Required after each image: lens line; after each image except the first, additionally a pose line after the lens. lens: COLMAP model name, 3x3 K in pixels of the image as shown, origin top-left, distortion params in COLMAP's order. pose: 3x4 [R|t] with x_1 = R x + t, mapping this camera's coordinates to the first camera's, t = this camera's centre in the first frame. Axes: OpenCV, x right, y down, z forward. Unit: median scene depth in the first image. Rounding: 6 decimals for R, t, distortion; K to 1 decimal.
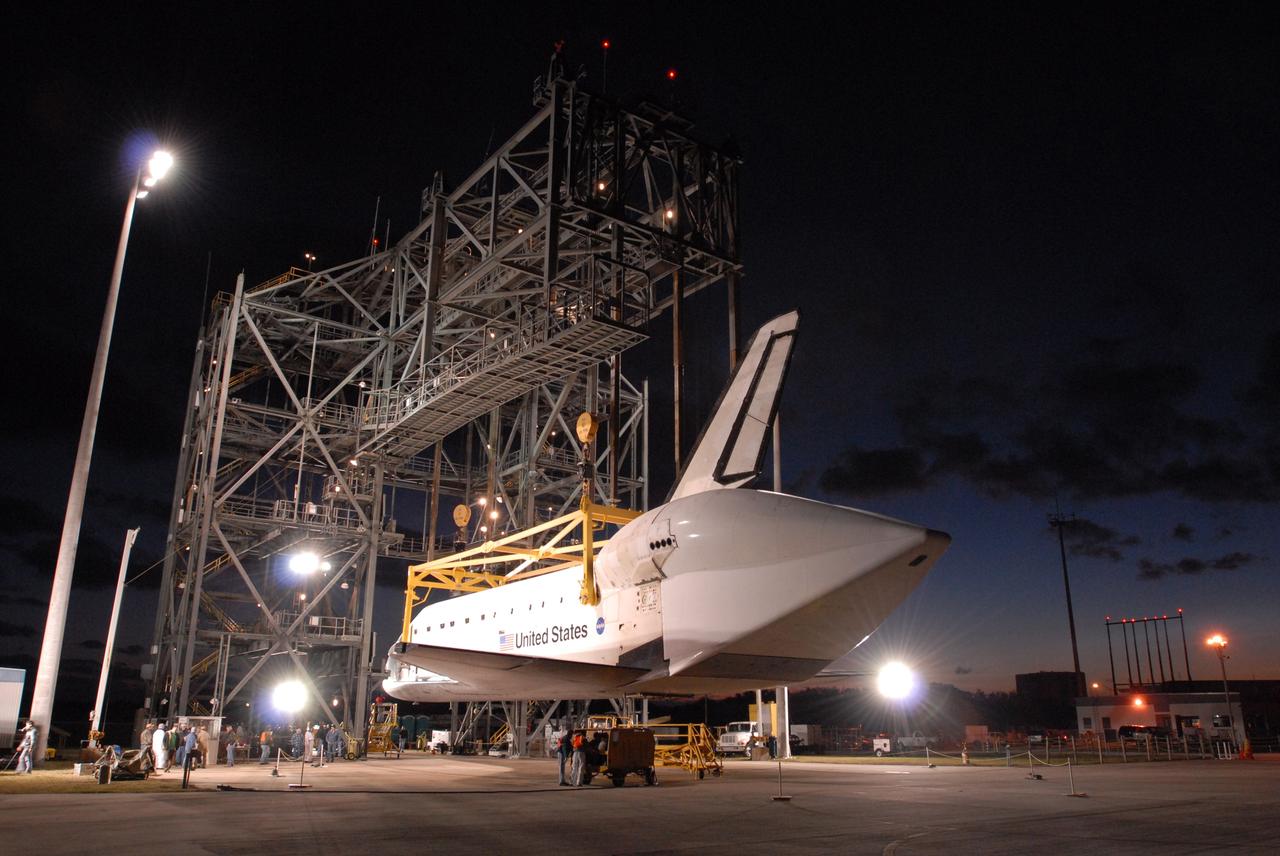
lens RADIAL K [[952.9, 0, 640.0], [0, 952.9, 428.0], [0, 0, 1]] dist [0.003582, -0.057621]
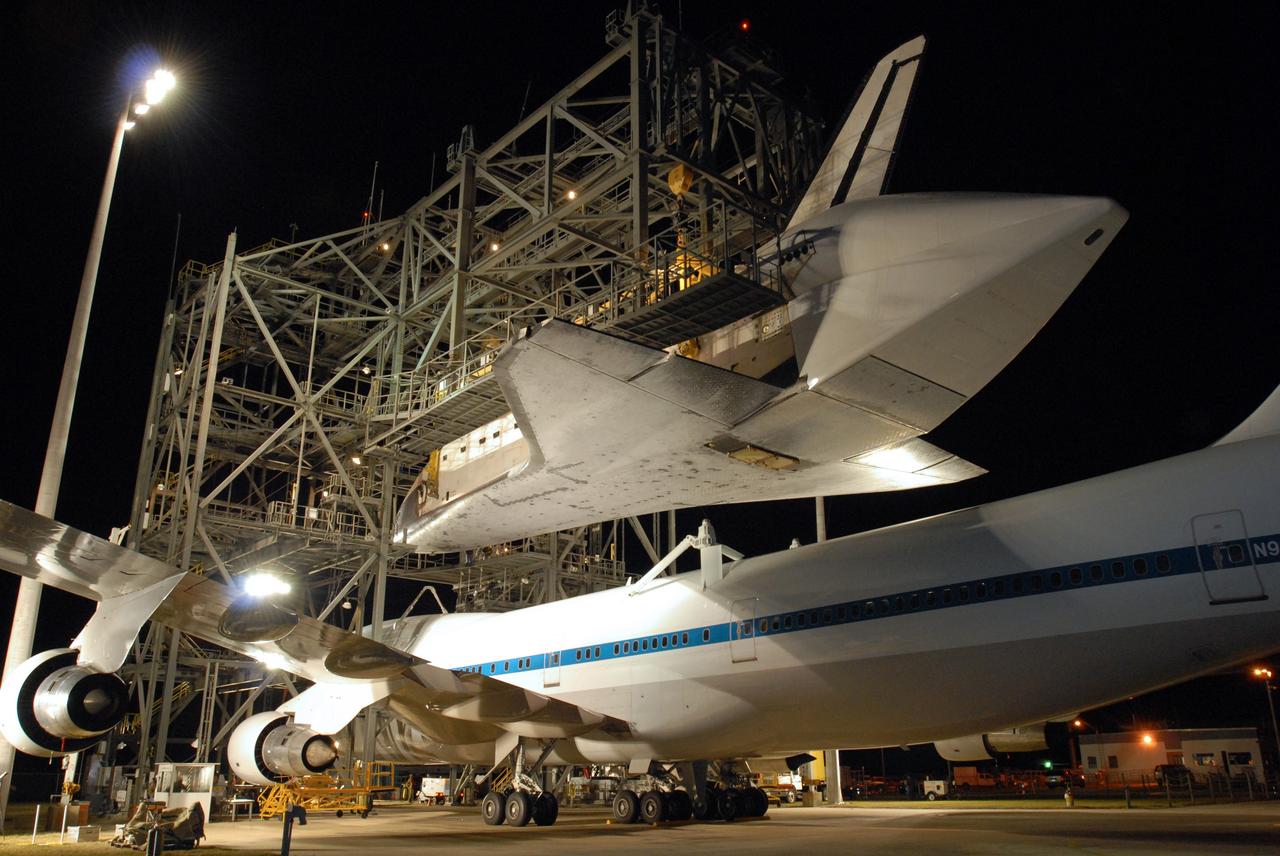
lens RADIAL K [[991.2, 0, 640.0], [0, 991.2, 428.0], [0, 0, 1]] dist [-0.022293, -0.003657]
pose [[0.995720, 0.018979, 0.090451, -0.134004], [-0.016040, 0.999323, -0.033112, 0.033460], [-0.091018, 0.031519, 0.995350, 0.100588]]
